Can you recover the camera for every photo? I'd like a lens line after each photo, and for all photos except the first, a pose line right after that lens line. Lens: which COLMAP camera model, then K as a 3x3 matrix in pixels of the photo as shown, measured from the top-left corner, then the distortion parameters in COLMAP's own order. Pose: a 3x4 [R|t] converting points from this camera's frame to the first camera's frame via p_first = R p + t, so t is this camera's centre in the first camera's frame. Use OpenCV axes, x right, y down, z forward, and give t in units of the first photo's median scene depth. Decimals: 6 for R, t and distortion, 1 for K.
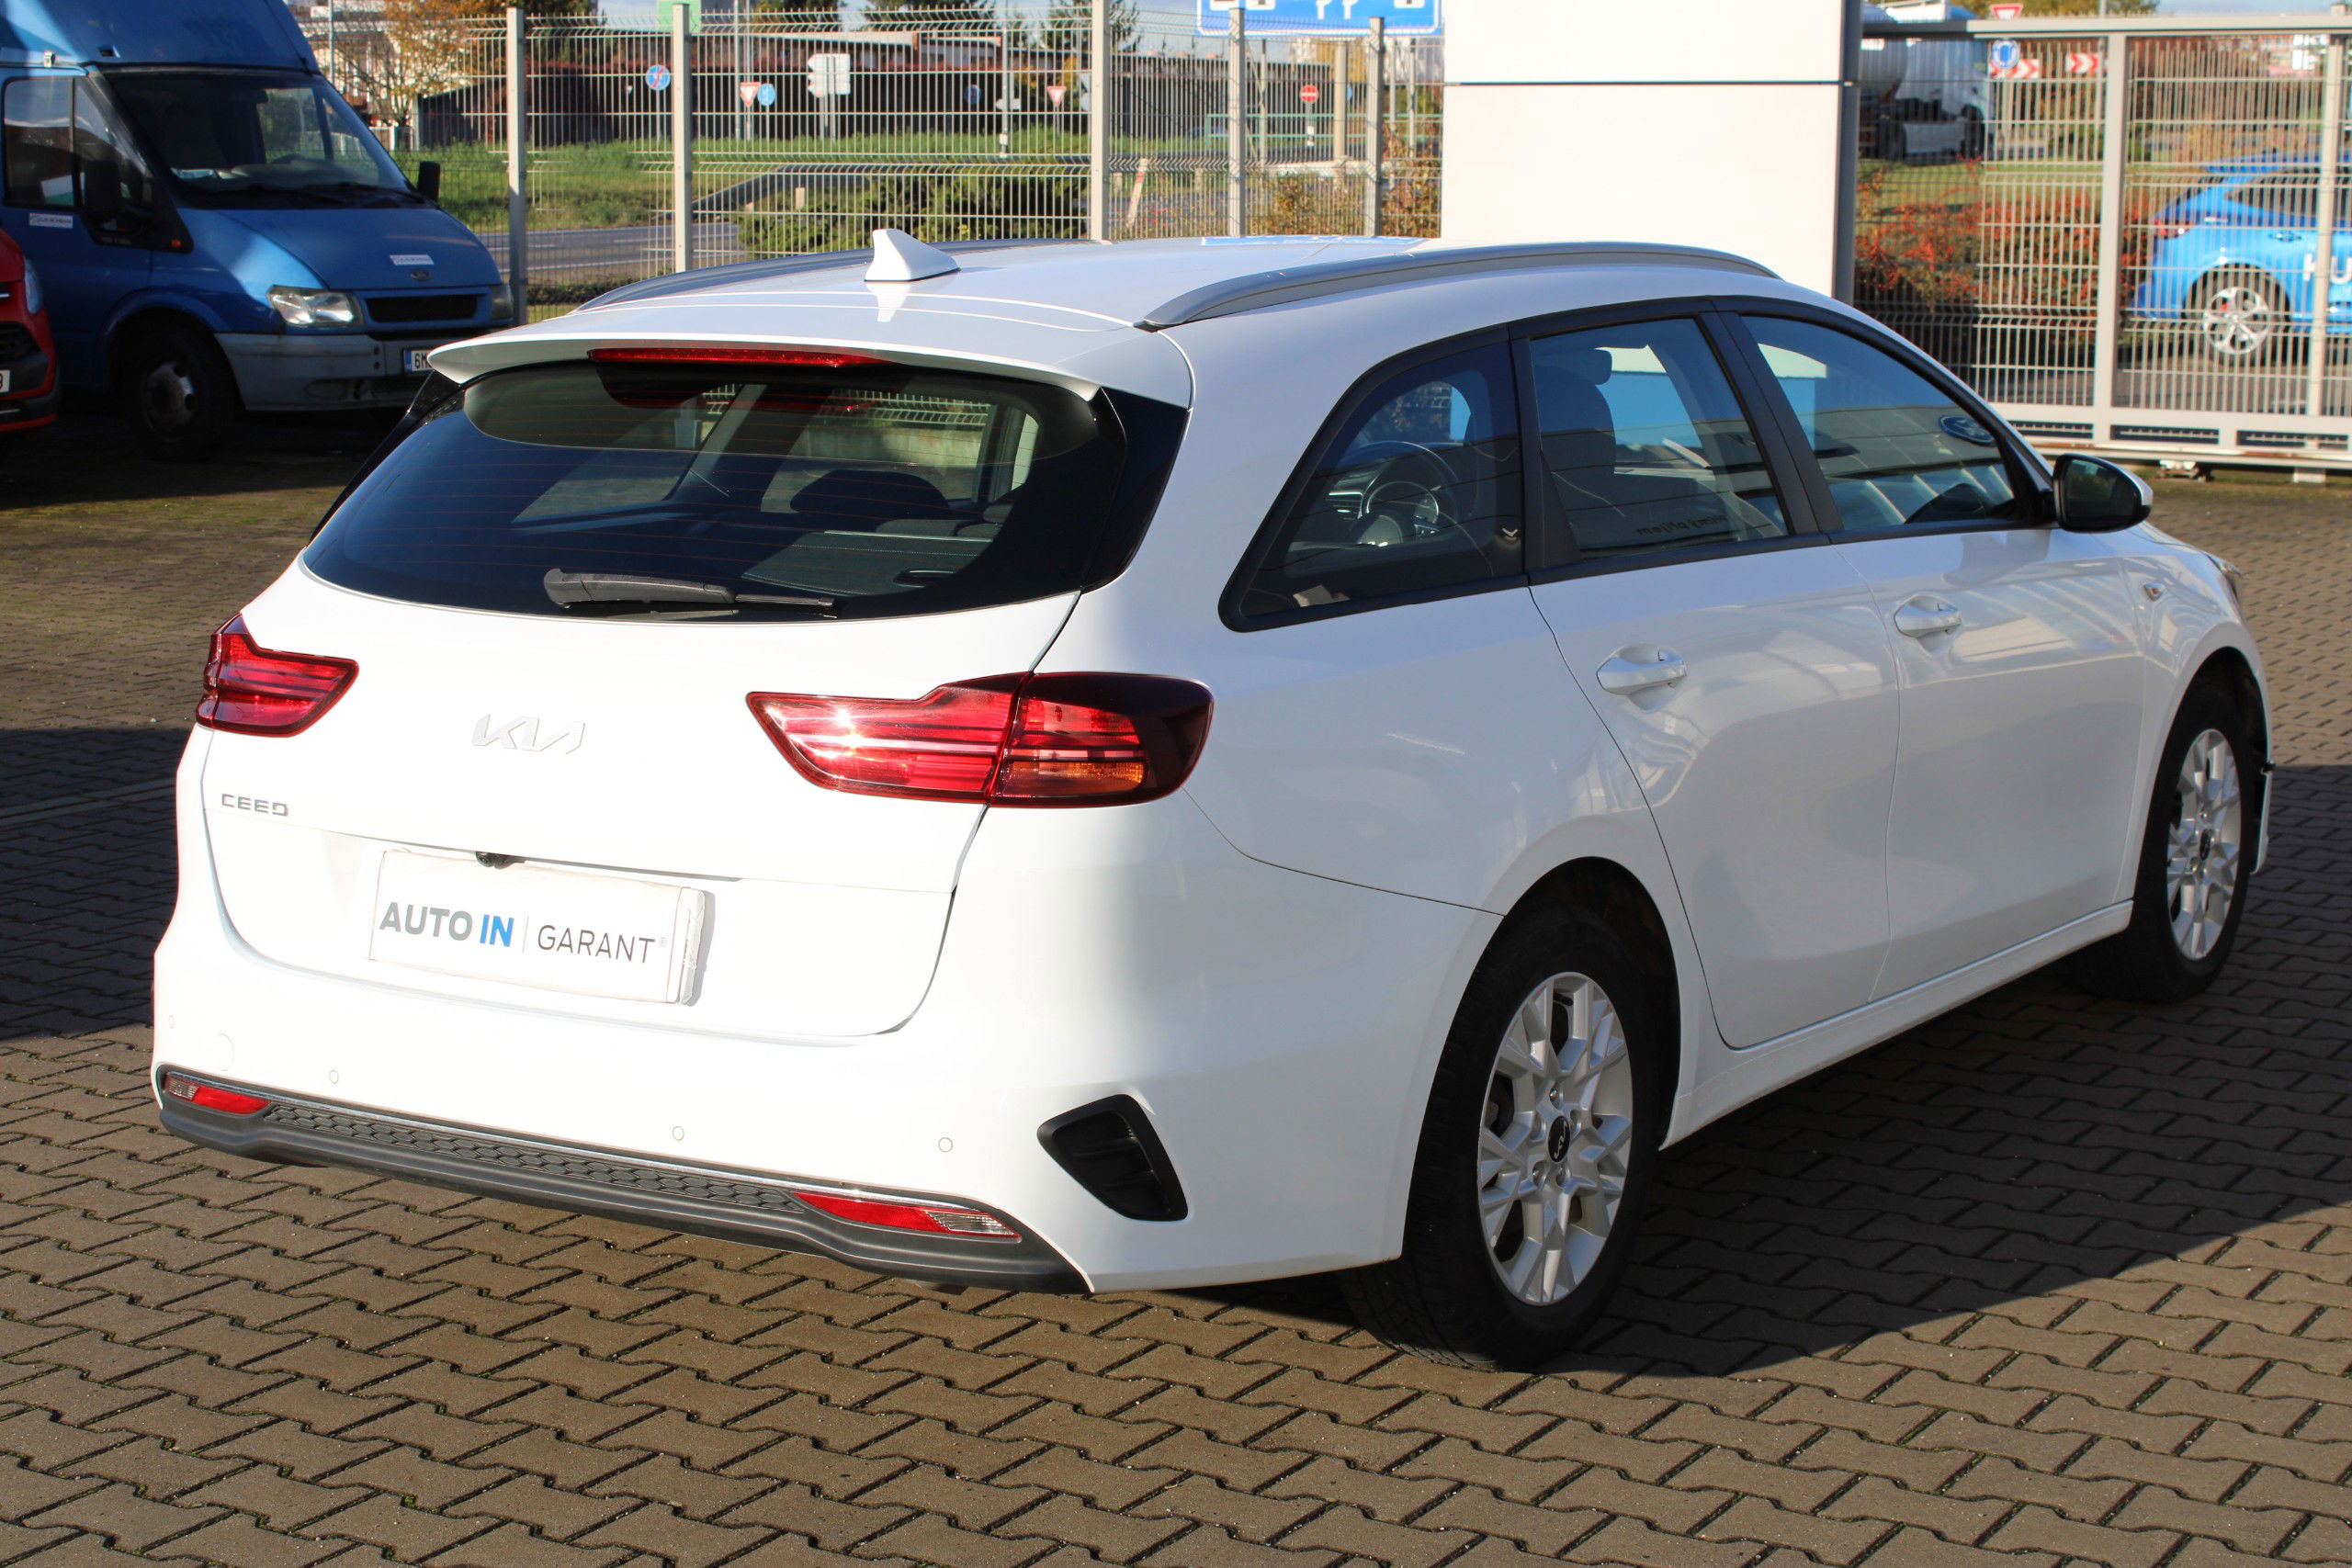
lens RADIAL K [[3890.4, 0, 1237.4], [0, 3890.4, 837.9], [0, 0, 1]] dist [-0.026331, 0.000000]
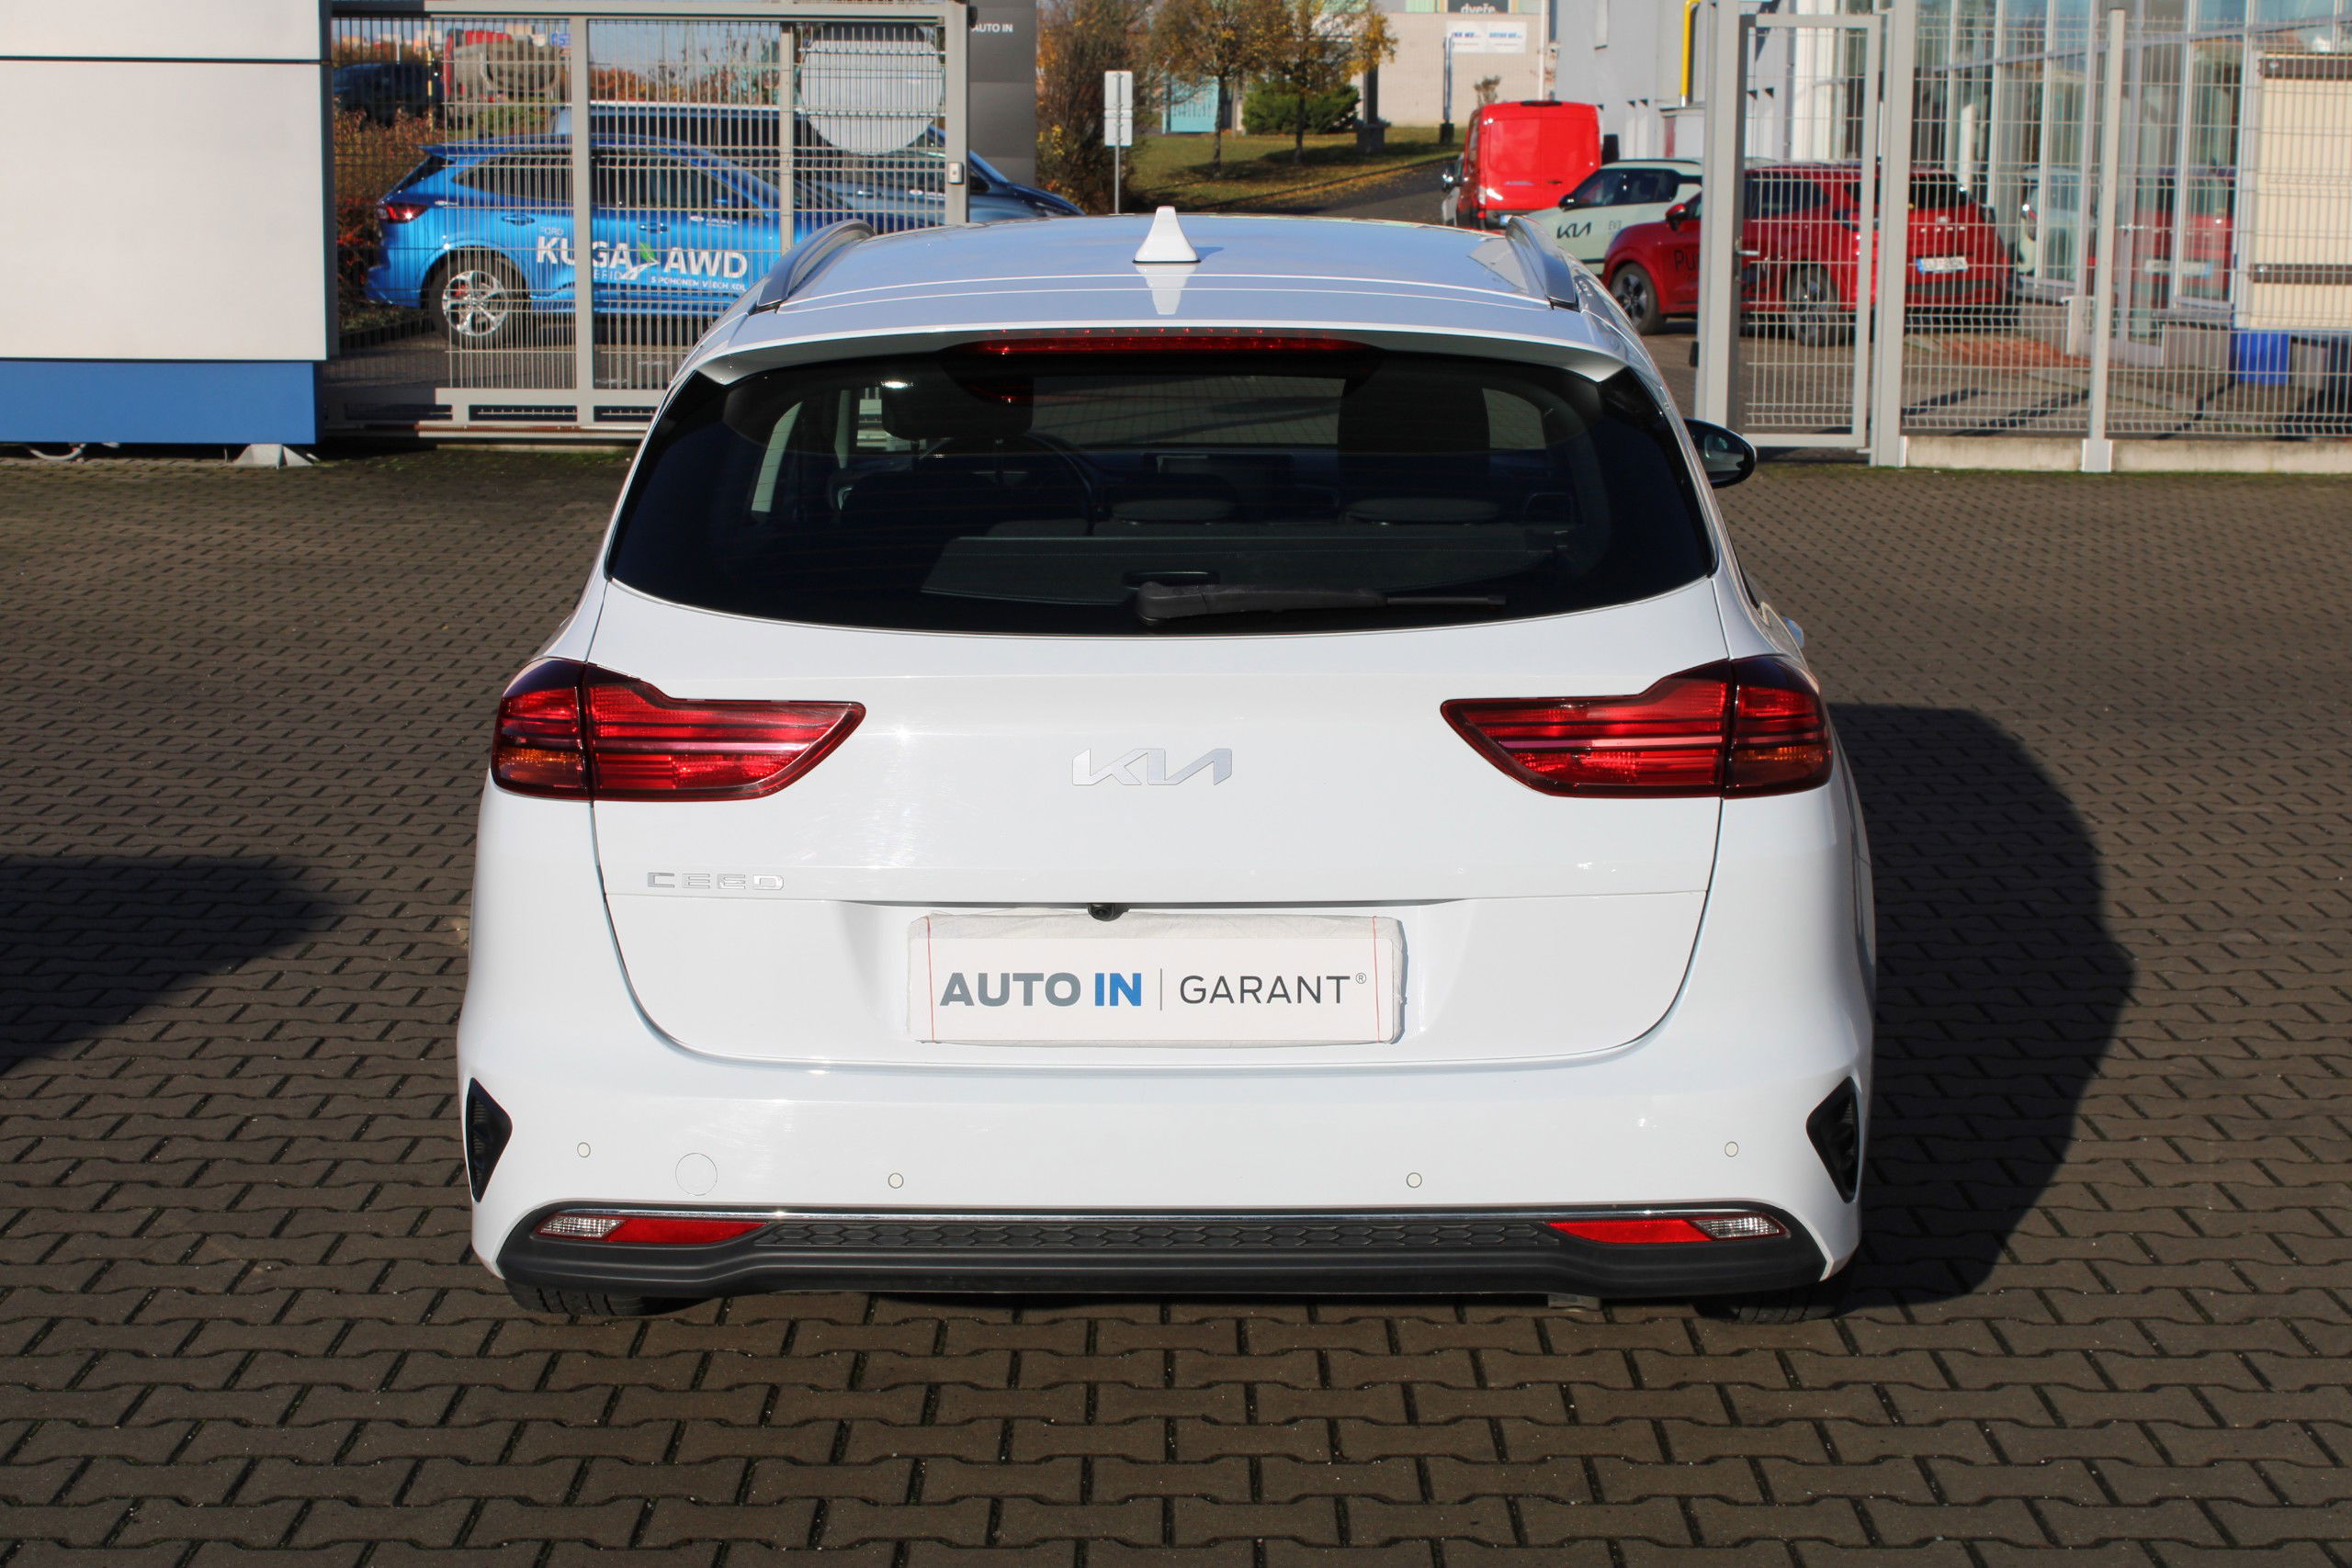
lens RADIAL K [[3890.4, 0, 1224.4], [0, 3890.4, 834.0], [0, 0, 1]] dist [-0.026331, 0.000000]
pose [[0.849270, -0.088631, 0.520466, -0.588399], [0.087351, 0.995810, 0.027043, -0.031505], [-0.520682, 0.022497, 0.853454, 0.206596]]
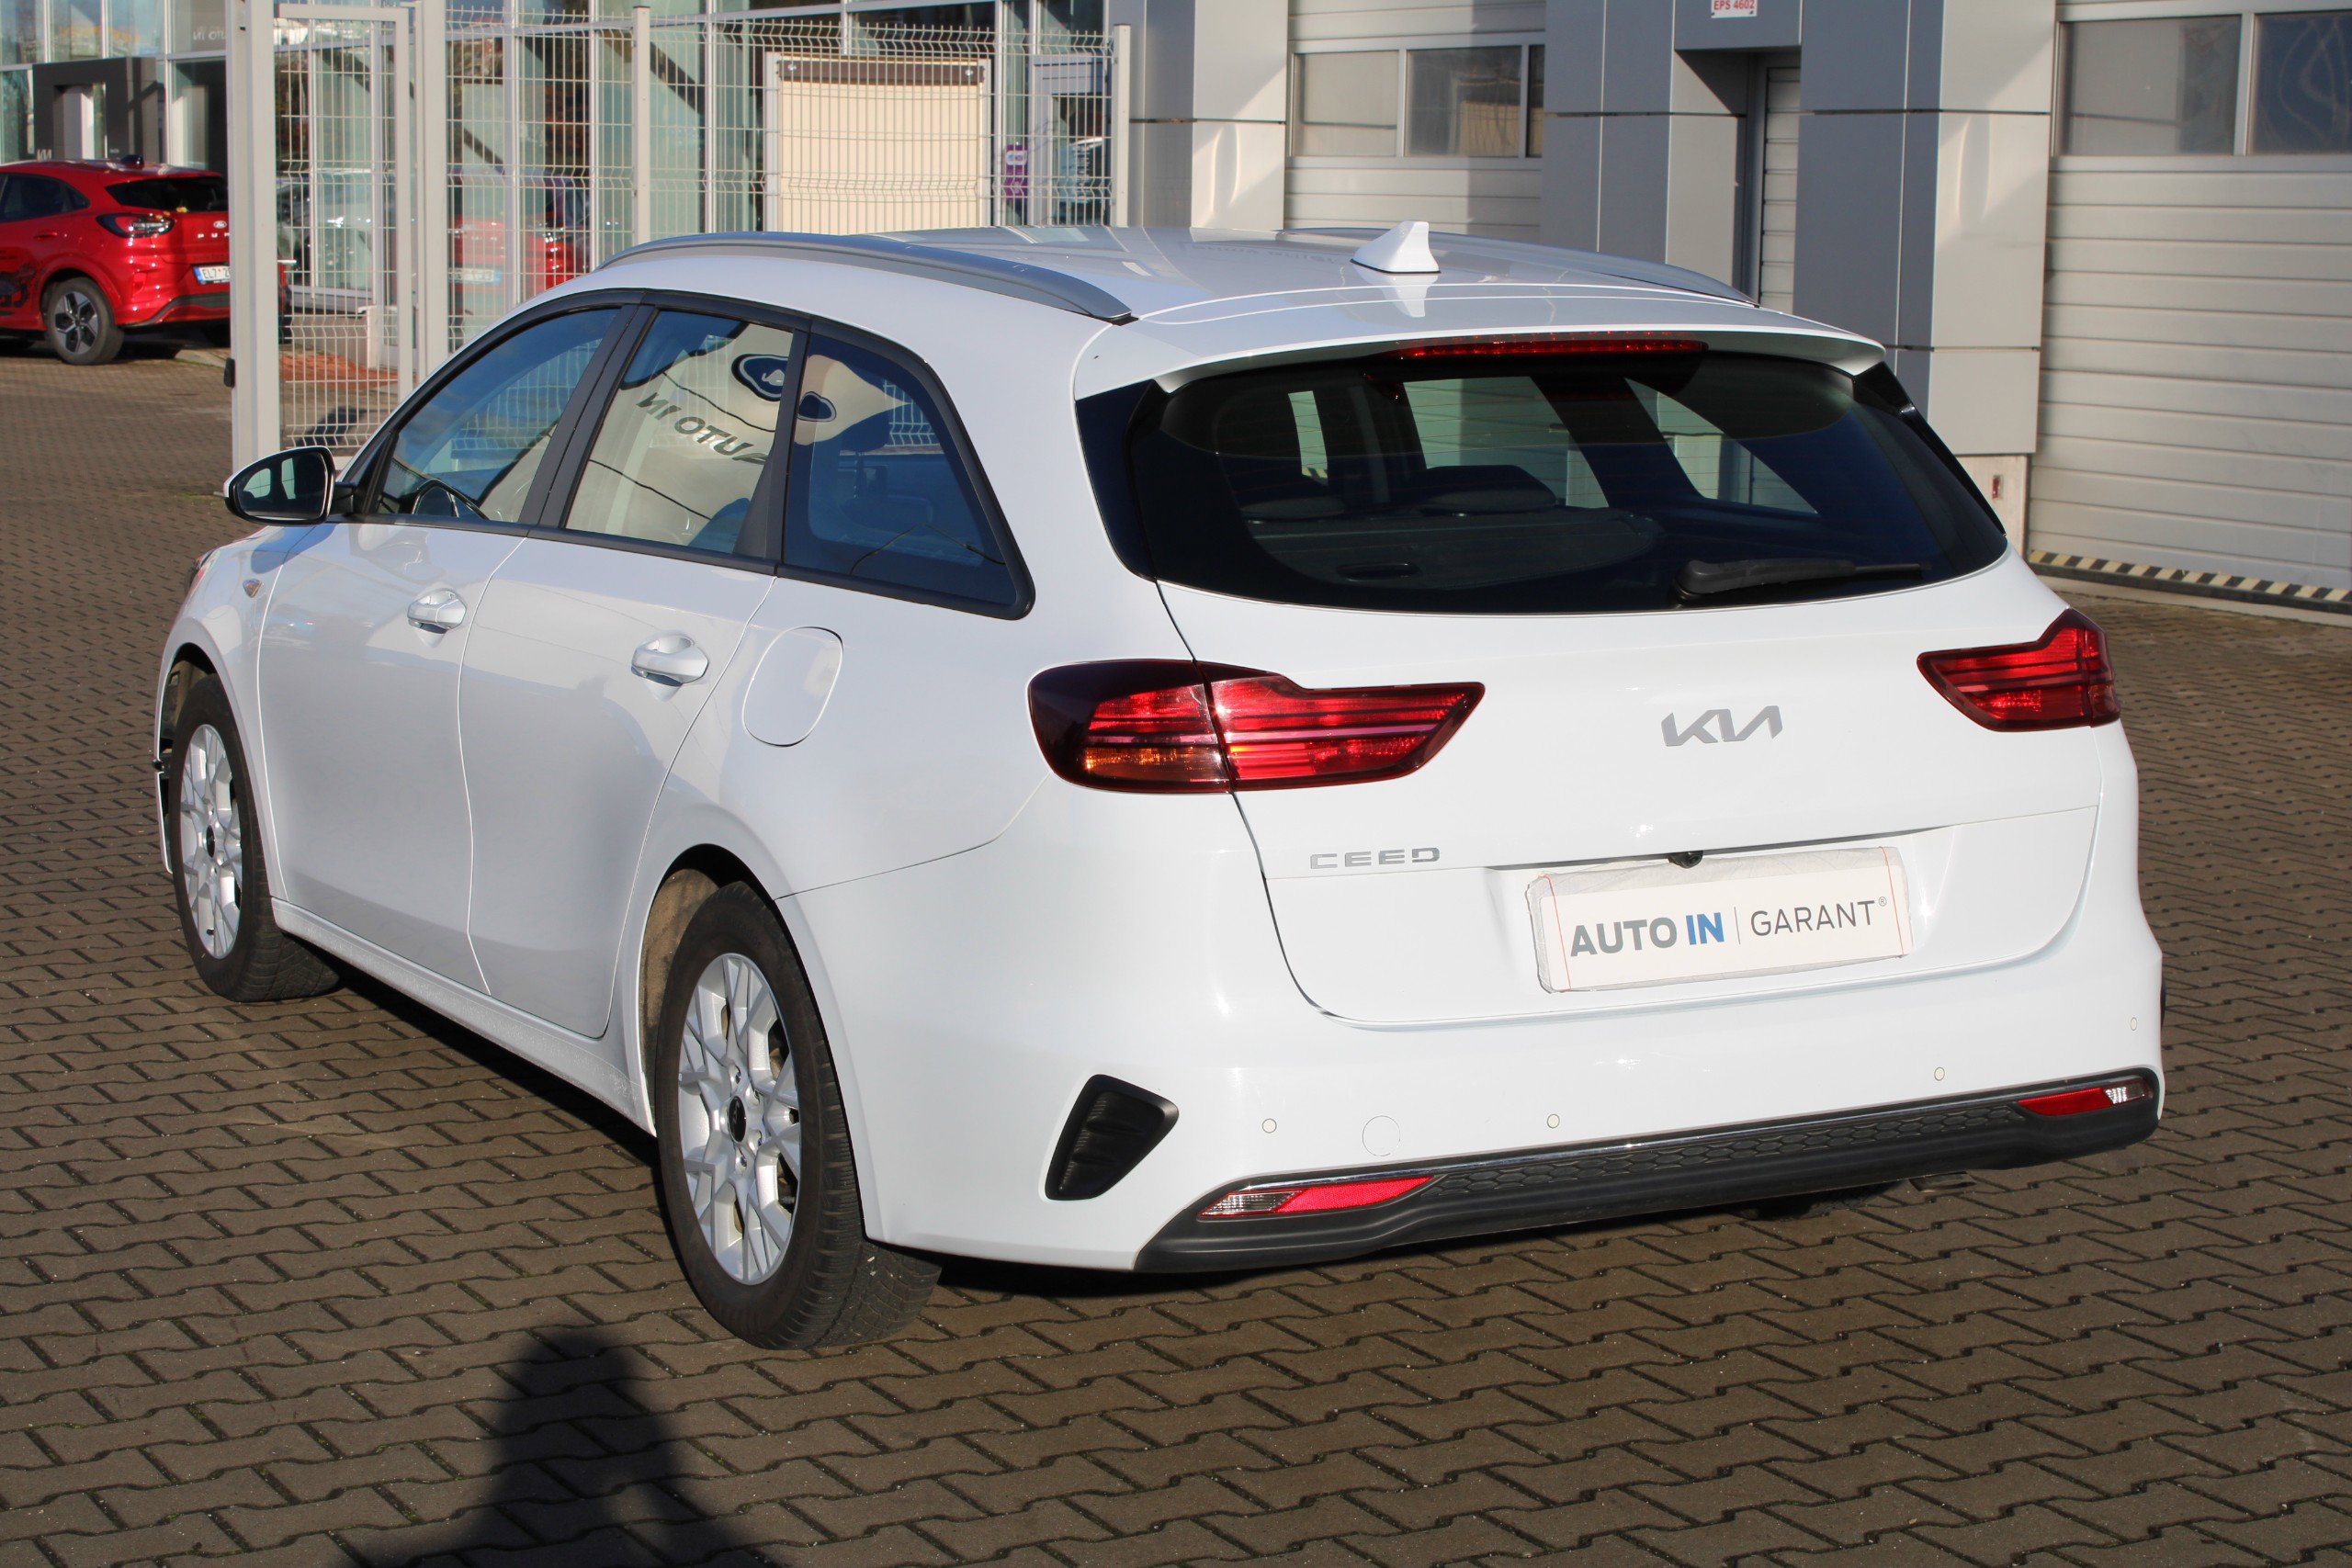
lens RADIAL K [[4304.8, 0, 1183.4], [0, 4304.8, 779.1], [0, 0, 1]] dist [0.064890, 0.000000]
pose [[0.491202, -0.118806, 0.862906, -1.113262], [0.139980, 0.988546, 0.056422, -0.087601], [-0.859725, 0.093074, 0.502206, 0.520770]]
